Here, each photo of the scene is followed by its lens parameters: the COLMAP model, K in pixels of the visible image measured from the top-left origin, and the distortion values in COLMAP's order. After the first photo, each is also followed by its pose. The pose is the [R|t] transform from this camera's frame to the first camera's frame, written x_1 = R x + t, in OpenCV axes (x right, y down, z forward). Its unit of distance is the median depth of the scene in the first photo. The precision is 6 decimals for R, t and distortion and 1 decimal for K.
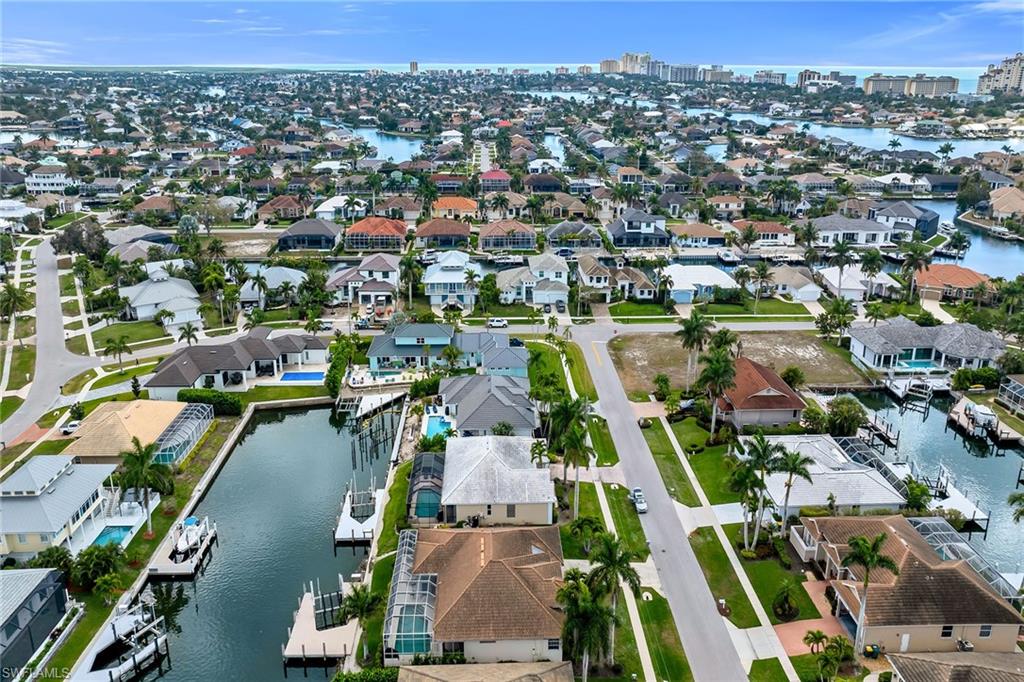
lens RADIAL K [[718.1, 0, 510.6], [0, 718.1, 302.1], [0, 0, 1]] dist [-0.046525, 0.059567]
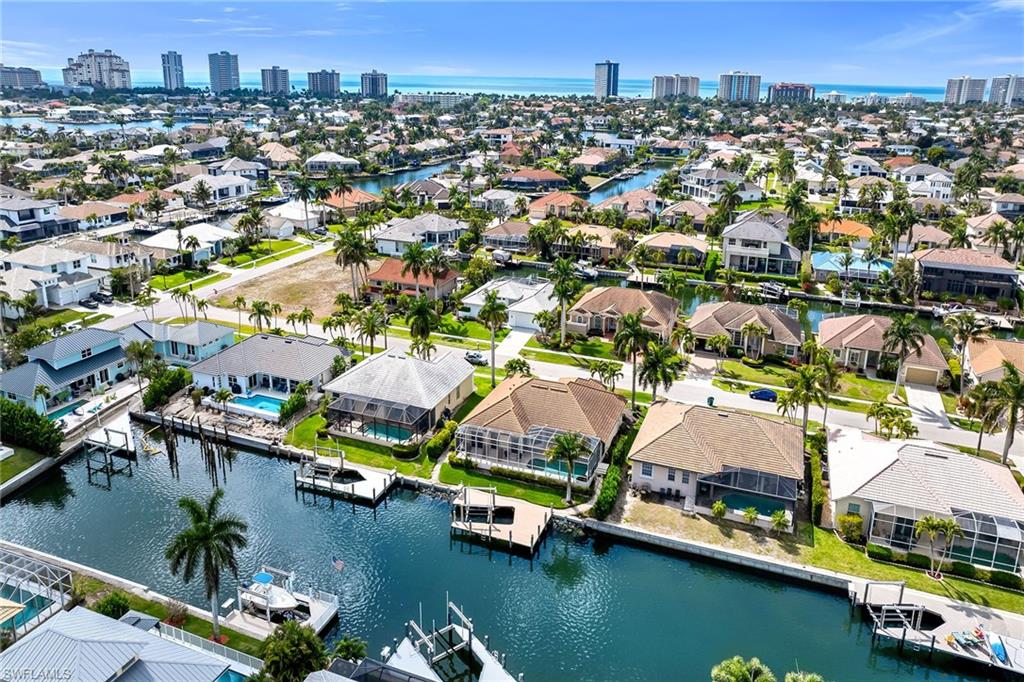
lens RADIAL K [[718.1, 0, 510.6], [0, 718.1, 302.1], [0, 0, 1]] dist [-0.046525, 0.059567]
pose [[0.393734, -0.274281, 0.877350, -0.243897], [0.274450, 0.945989, 0.172573, -0.000840], [-0.877297, 0.172841, 0.447745, 0.115477]]
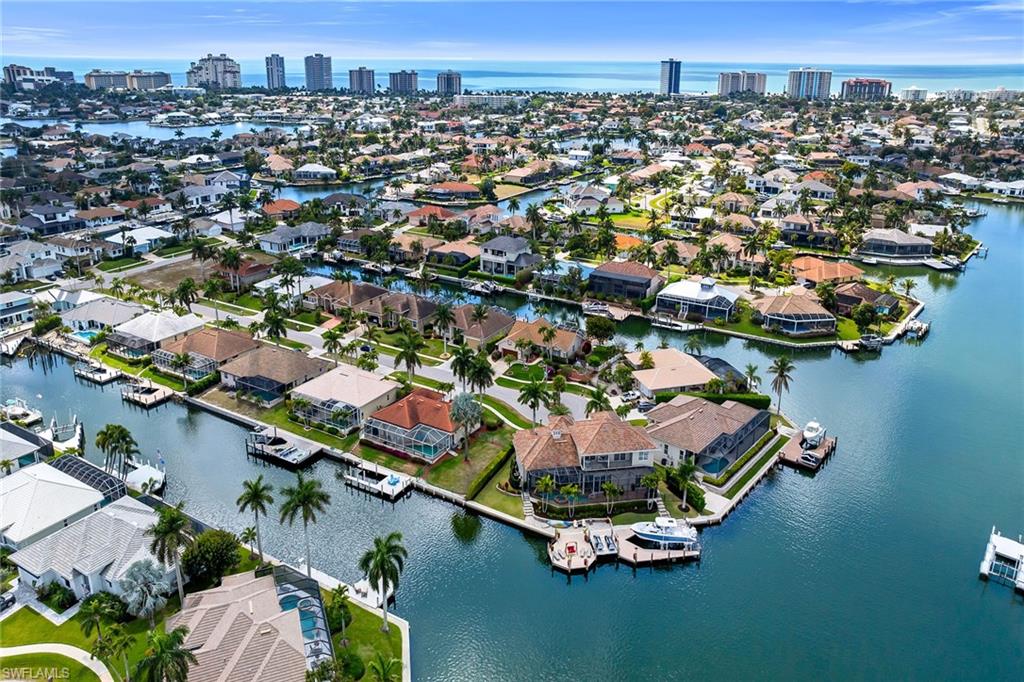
lens RADIAL K [[718.1, 0, 510.6], [0, 718.1, 302.1], [0, 0, 1]] dist [-0.046525, 0.059567]
pose [[0.542330, -0.271012, 0.795255, -0.287663], [0.260052, 0.954210, 0.147837, 0.040572], [-0.798906, 0.126631, 0.587974, -0.237593]]
